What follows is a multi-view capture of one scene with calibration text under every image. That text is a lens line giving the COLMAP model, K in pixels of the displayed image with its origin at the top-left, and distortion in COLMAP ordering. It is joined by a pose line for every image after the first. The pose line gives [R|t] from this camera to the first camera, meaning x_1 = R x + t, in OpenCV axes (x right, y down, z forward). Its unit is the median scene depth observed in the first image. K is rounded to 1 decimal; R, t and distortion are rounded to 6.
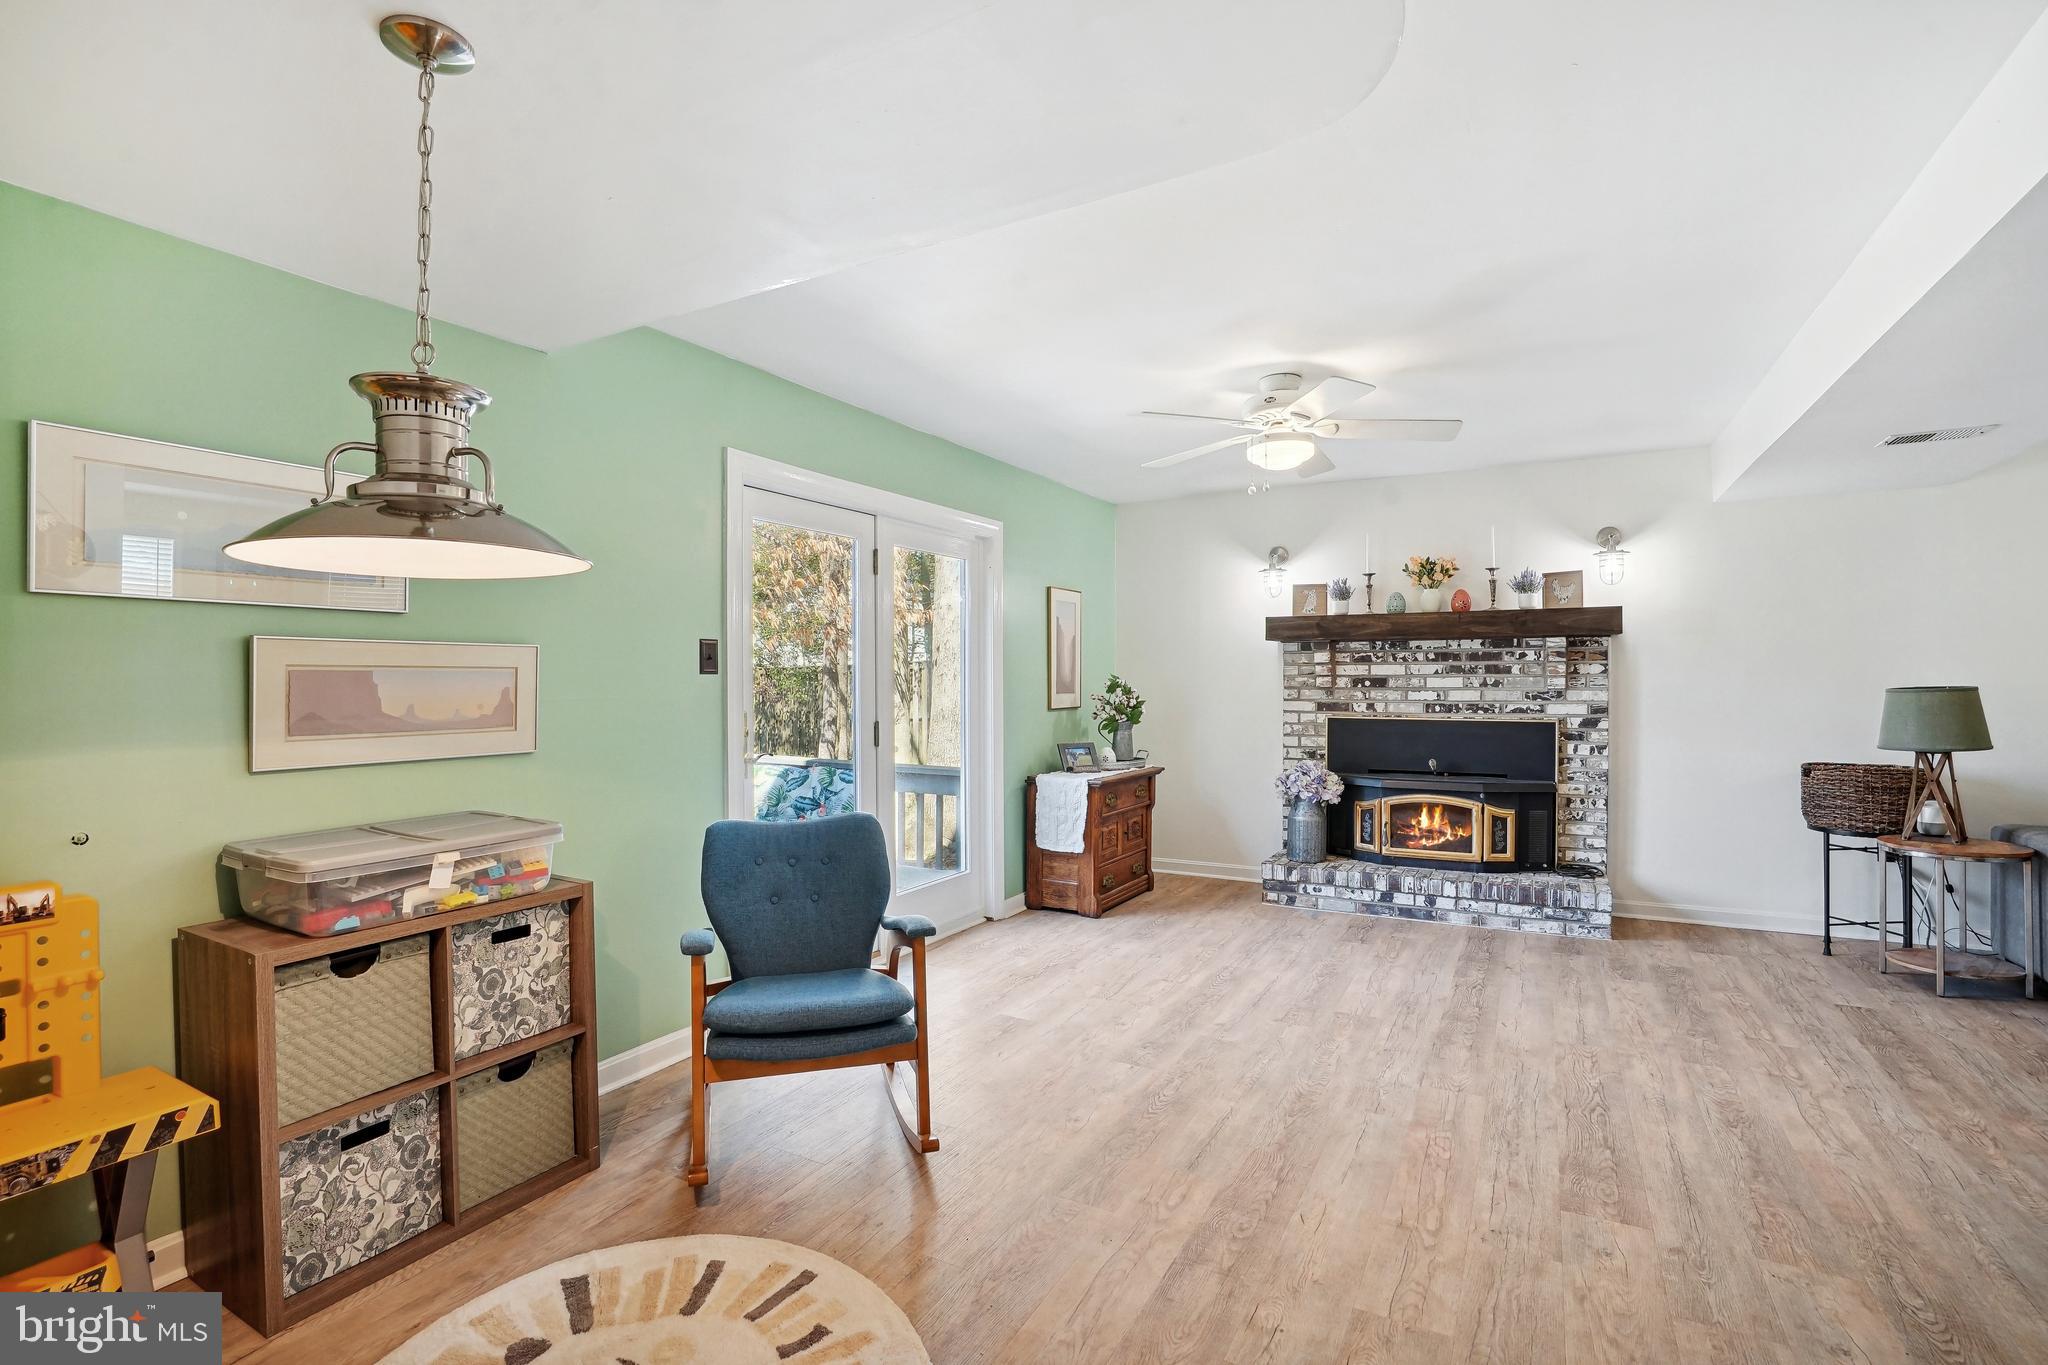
lens RADIAL K [[953.9, 0, 1054.5], [0, 953.9, 708.1], [0, 0, 1]] dist [-0.009290, 0.005526]
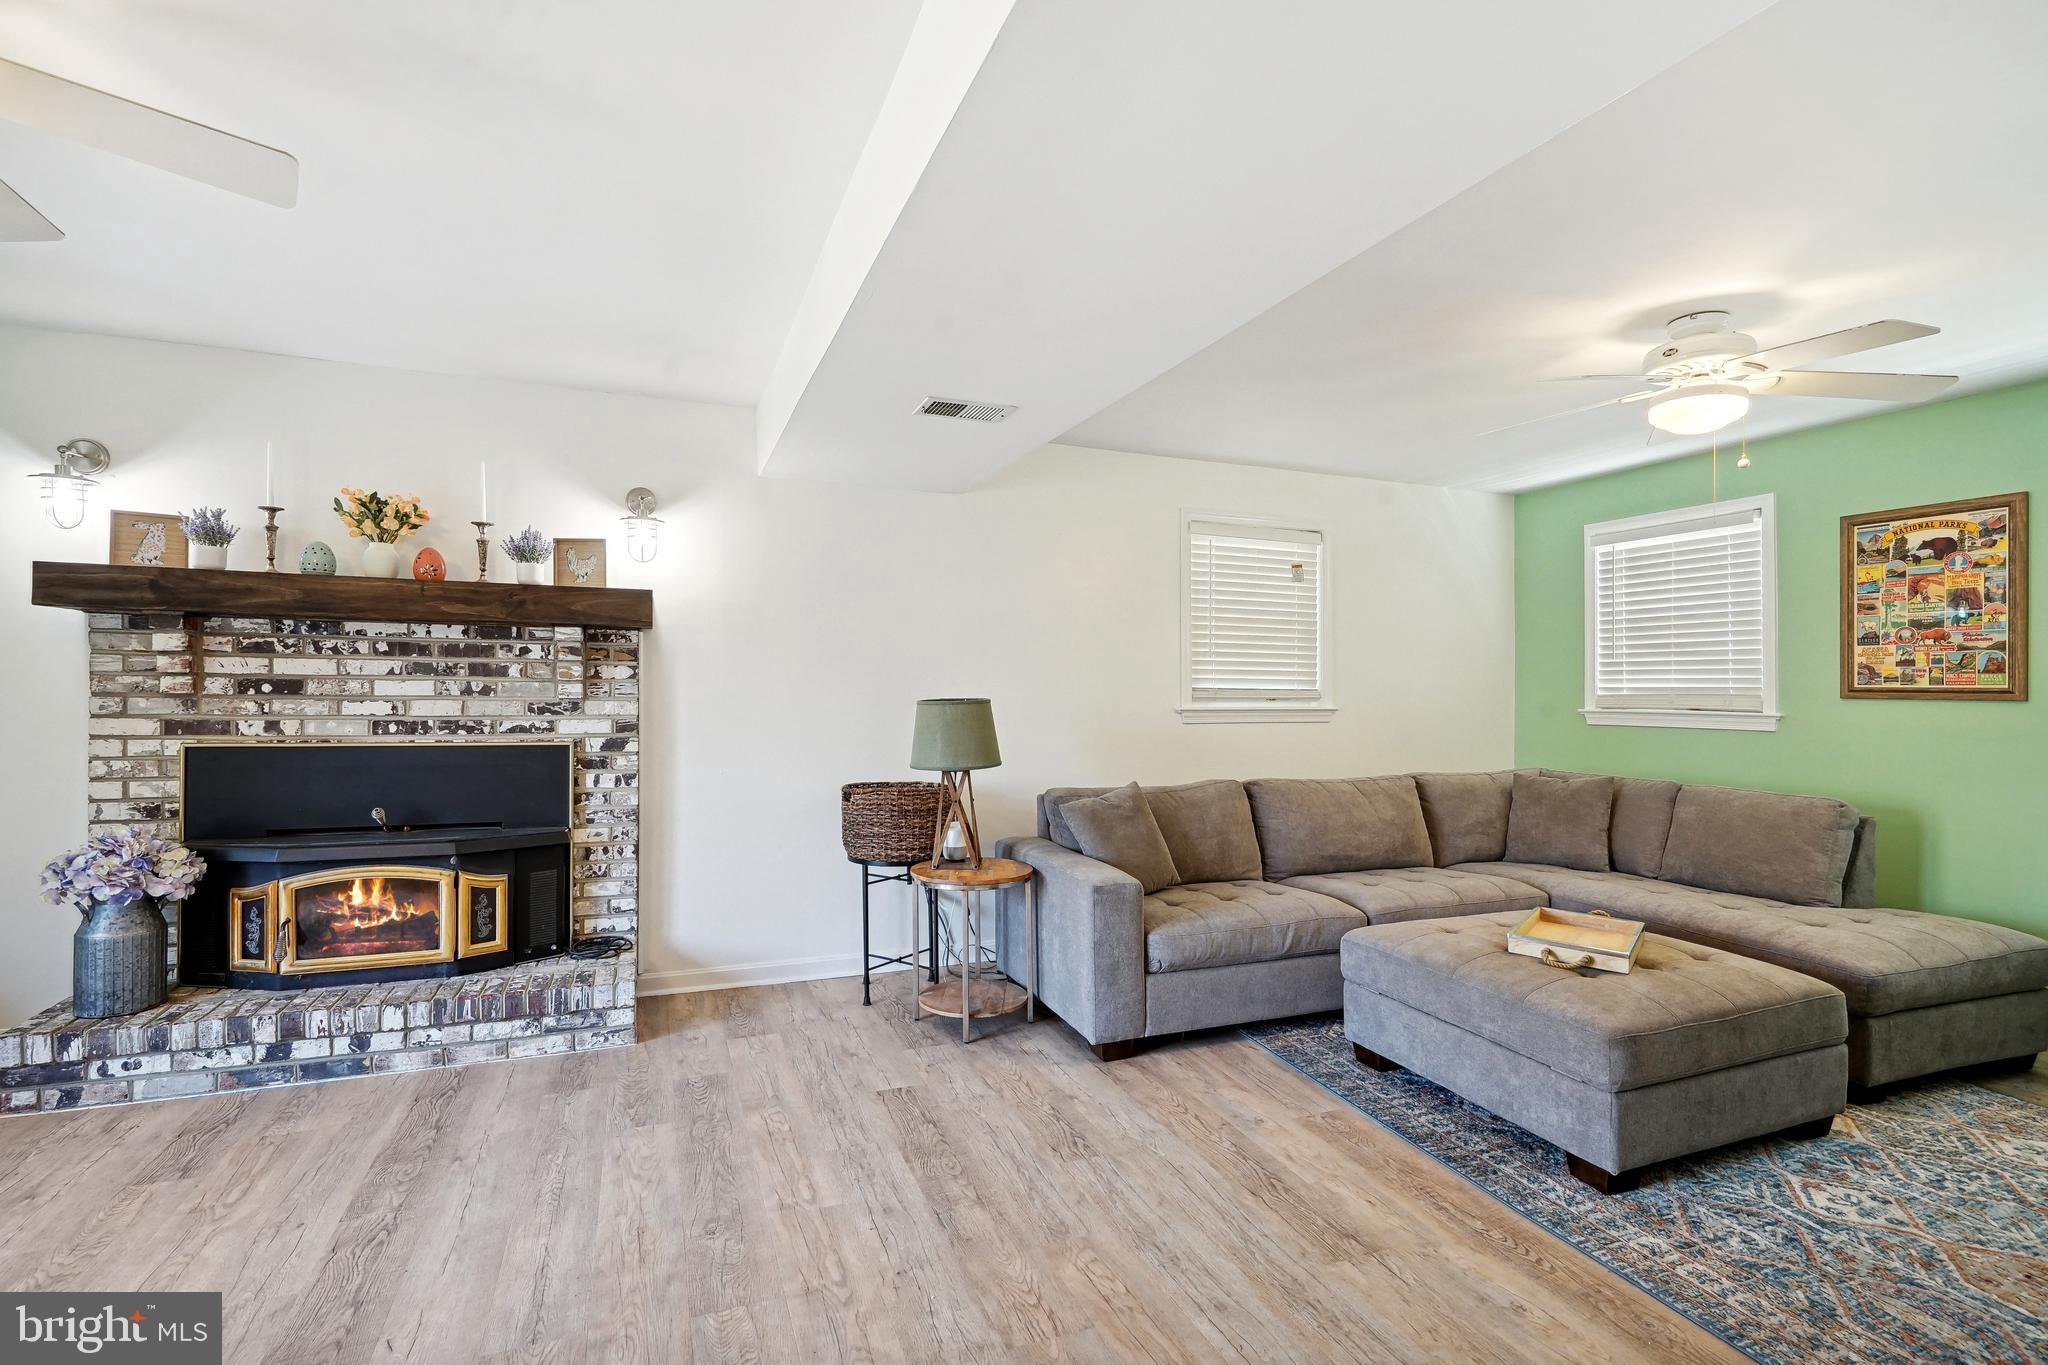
lens RADIAL K [[953.9, 0, 1013.7], [0, 953.9, 689.7], [0, 0, 1]] dist [-0.009290, 0.005526]
pose [[0.664343, 0.009139, 0.747372, 0.216801], [0.006792, 0.999810, -0.018263, -0.011907], [-0.747397, 0.017209, 0.664155, 0.275481]]
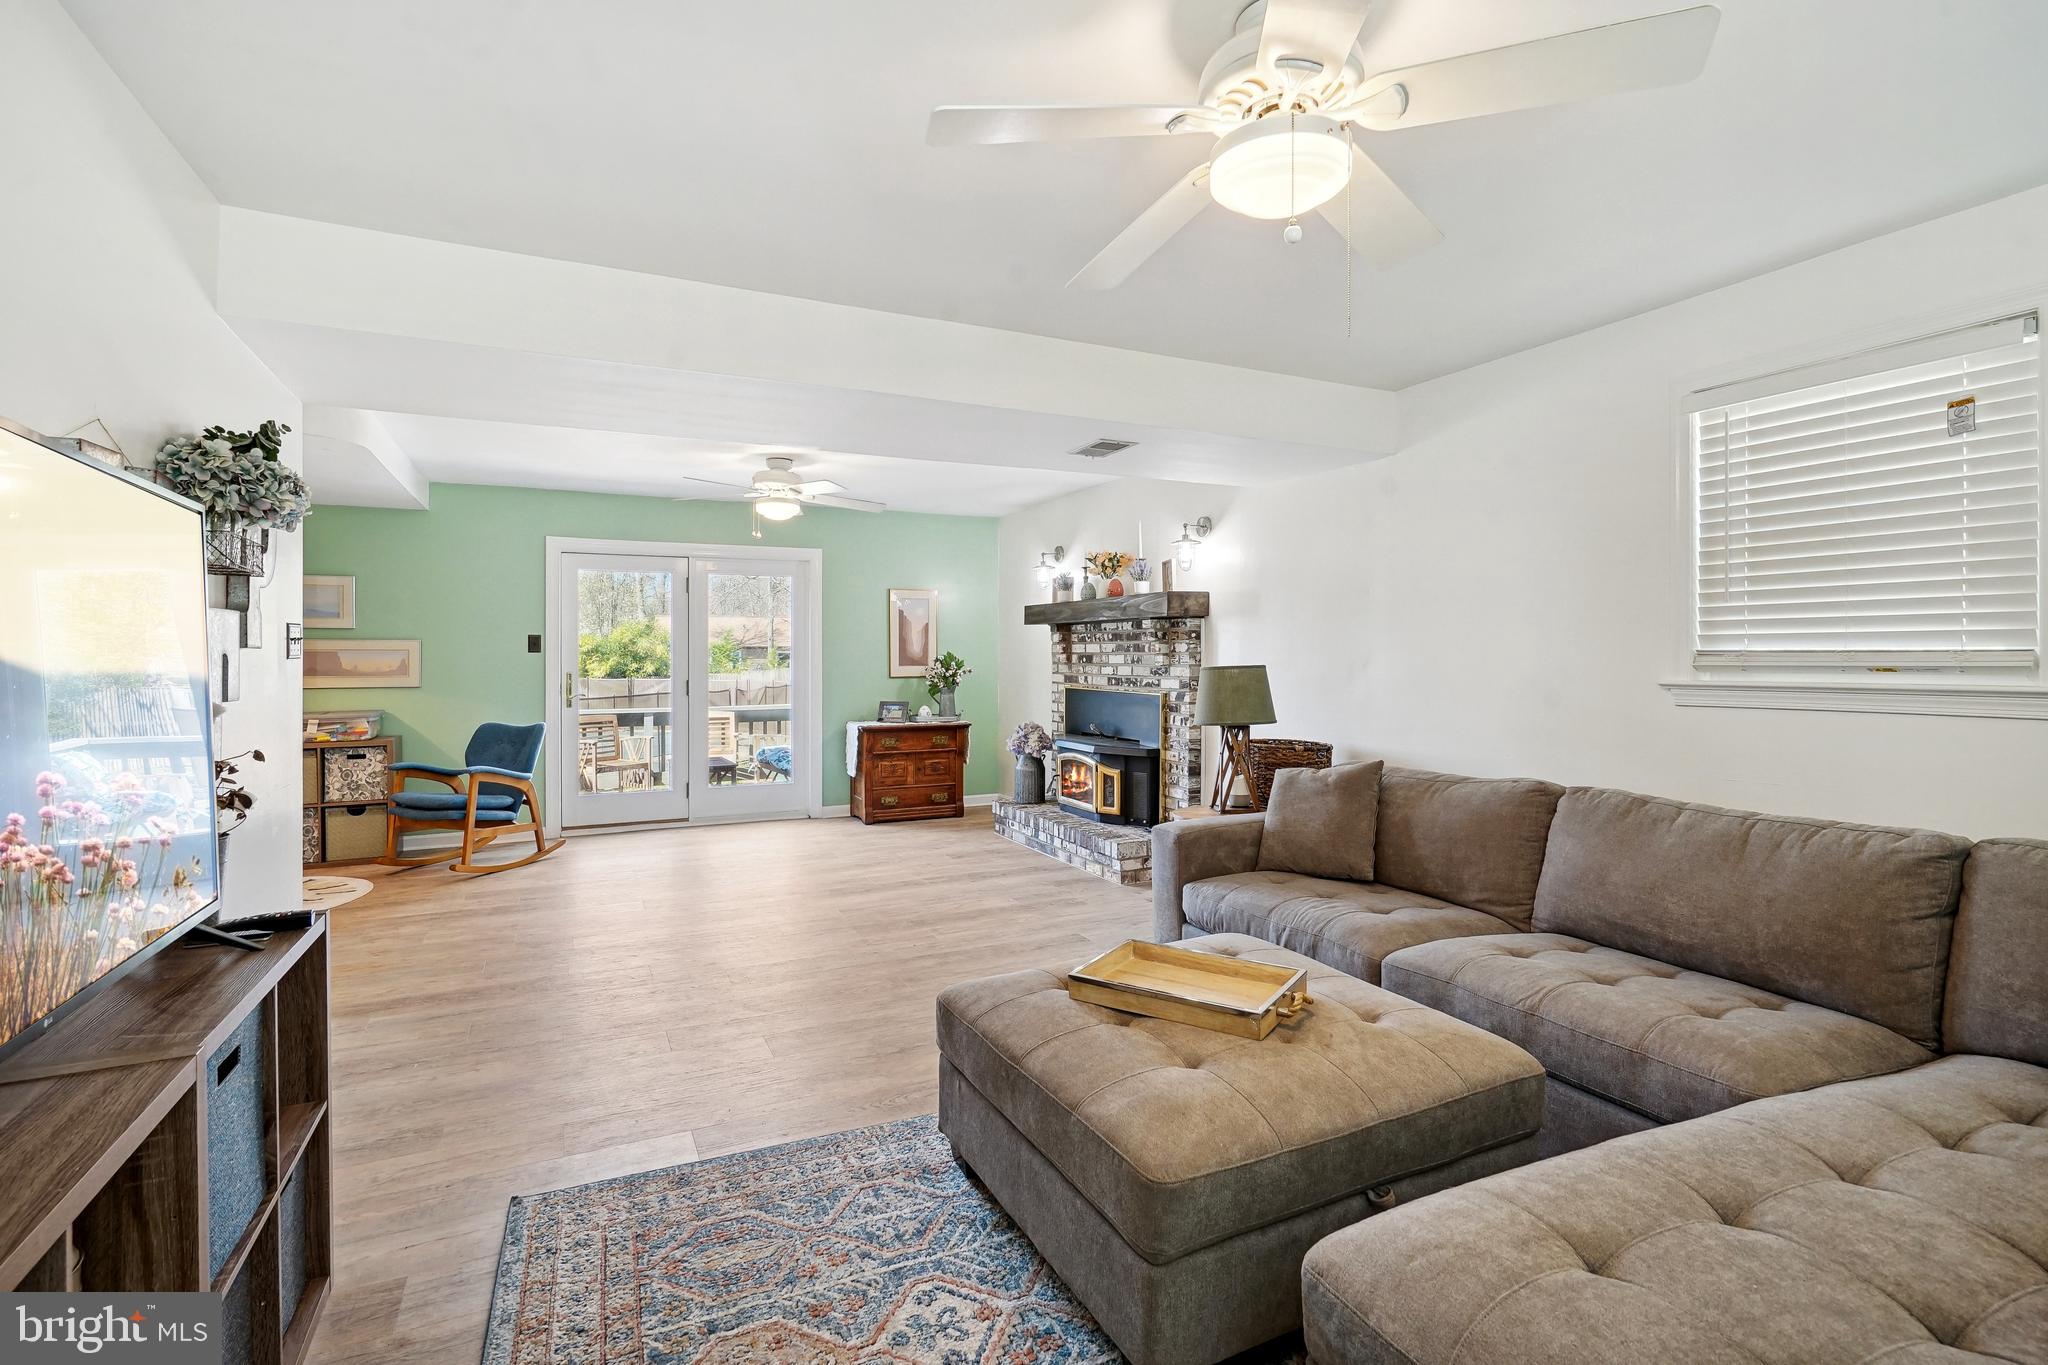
lens RADIAL K [[953.9, 0, 1041.0], [0, 953.9, 688.9], [0, 0, 1]] dist [-0.009290, 0.005526]
pose [[0.811393, 0.023860, -0.584013, 1.100168], [-0.019772, 0.999715, 0.013374, -0.005025], [0.584166, 0.000696, 0.811634, 0.008879]]
